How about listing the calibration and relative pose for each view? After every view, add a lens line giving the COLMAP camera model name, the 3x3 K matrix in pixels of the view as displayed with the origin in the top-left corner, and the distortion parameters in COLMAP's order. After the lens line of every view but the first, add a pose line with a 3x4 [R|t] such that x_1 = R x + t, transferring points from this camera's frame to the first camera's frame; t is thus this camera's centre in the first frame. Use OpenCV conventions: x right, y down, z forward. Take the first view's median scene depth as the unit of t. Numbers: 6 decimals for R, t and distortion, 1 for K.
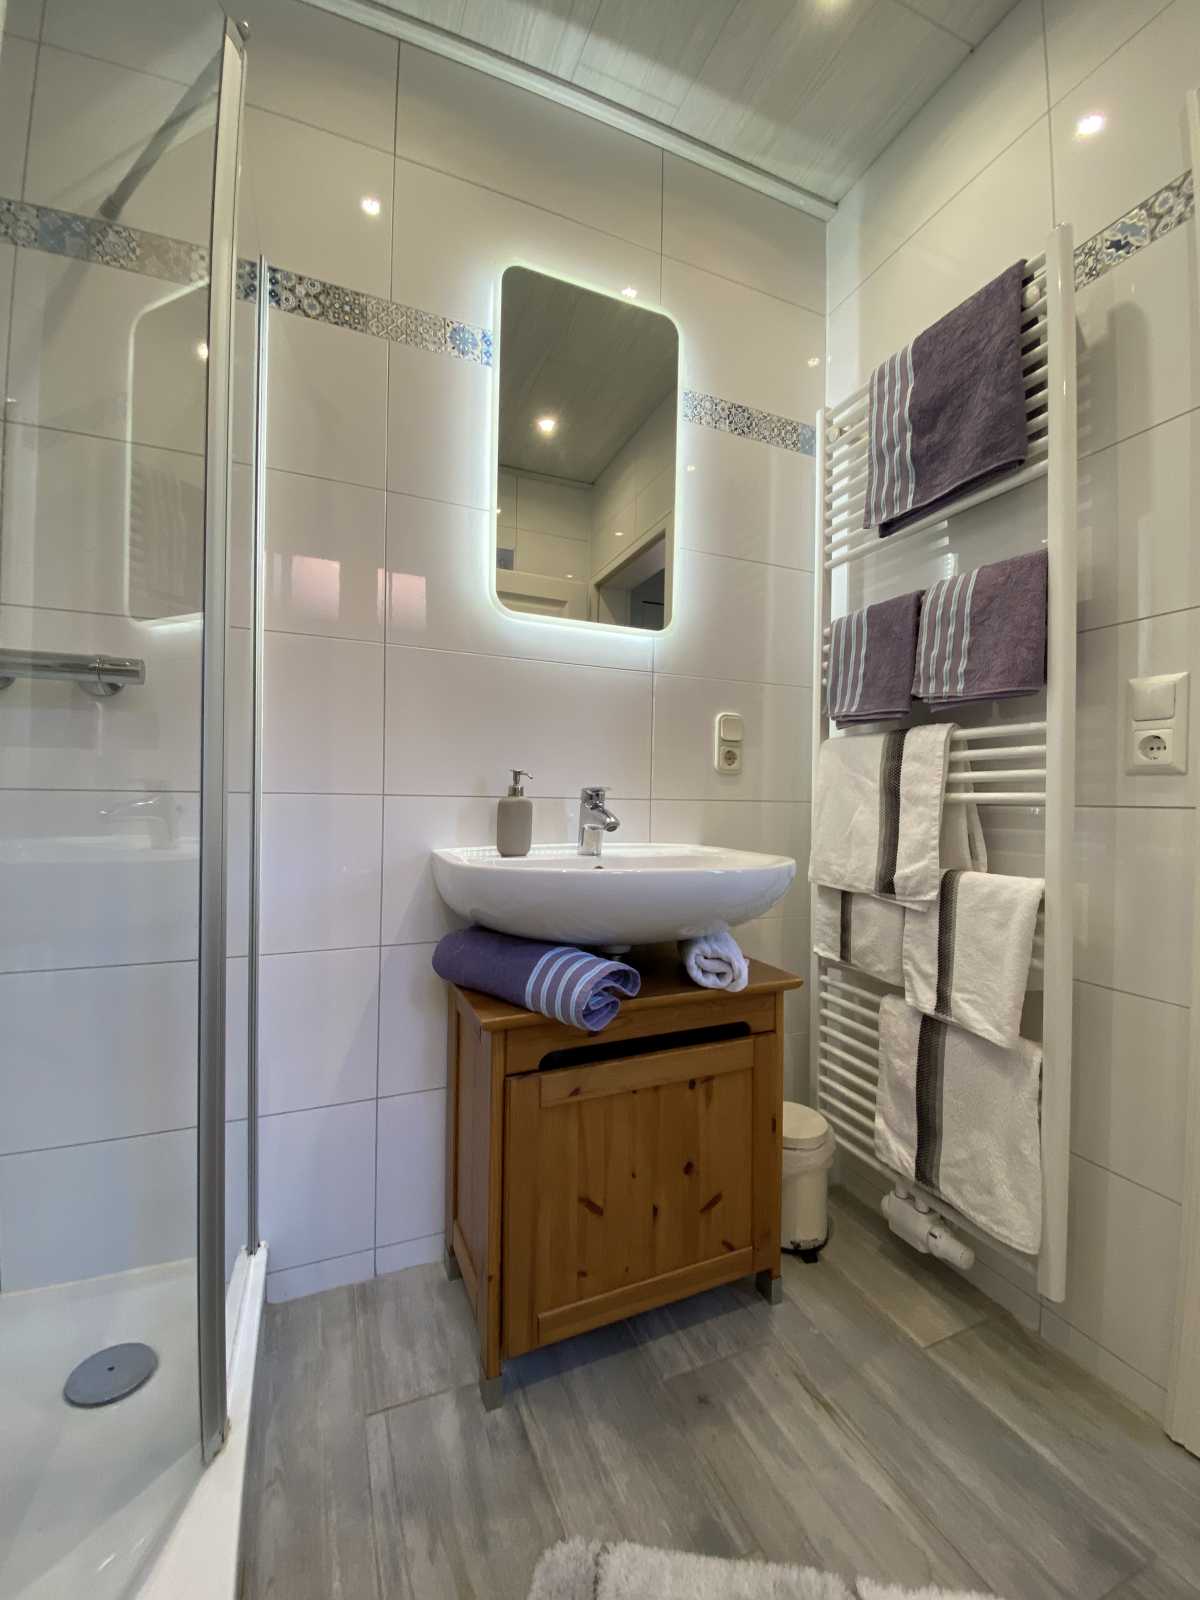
lens RADIAL K [[649.1, 0, 600.0], [0, 649.1, 800.0], [0, 0, 1]] dist [0.017967, -0.018389]
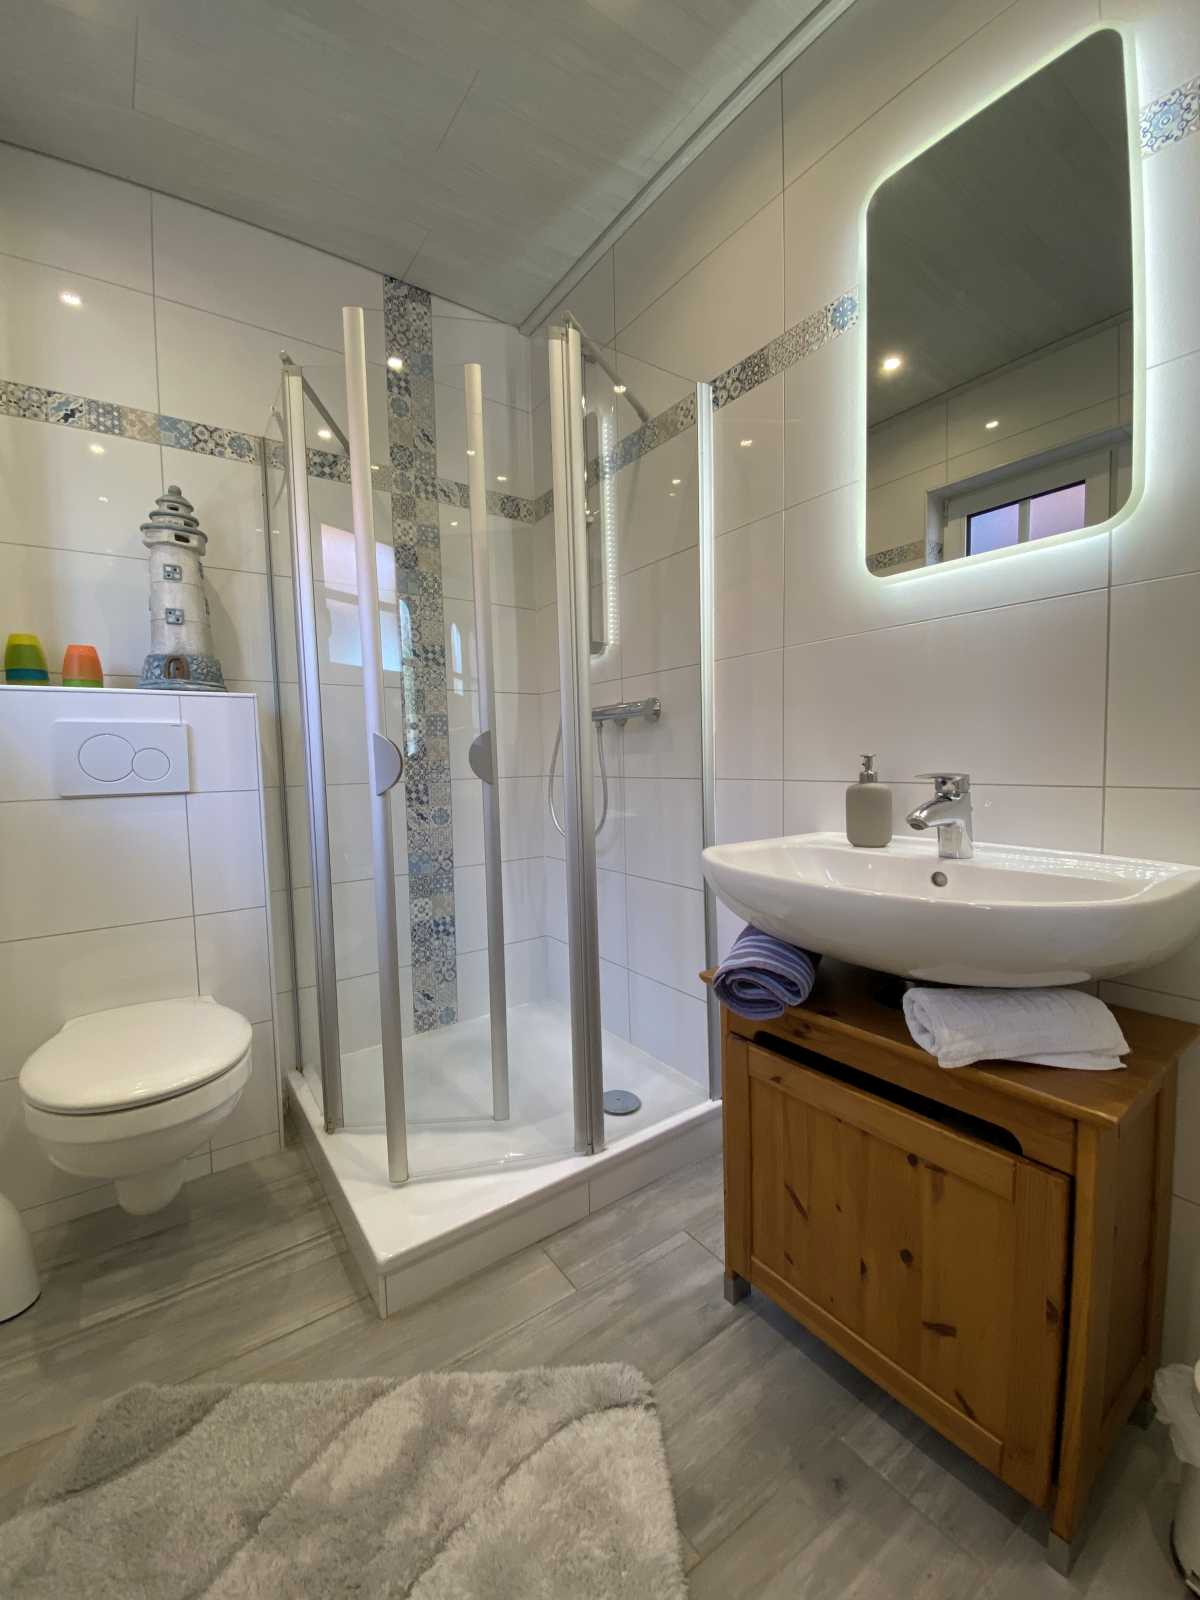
lens RADIAL K [[649.1, 0, 600.0], [0, 649.1, 800.0], [0, 0, 1]] dist [0.017967, -0.018389]
pose [[0.219989, 0.046084, -0.974413, 0.797111], [0.022807, 0.998367, 0.052366, -0.044709], [0.975236, -0.033744, 0.218579, 0.471632]]
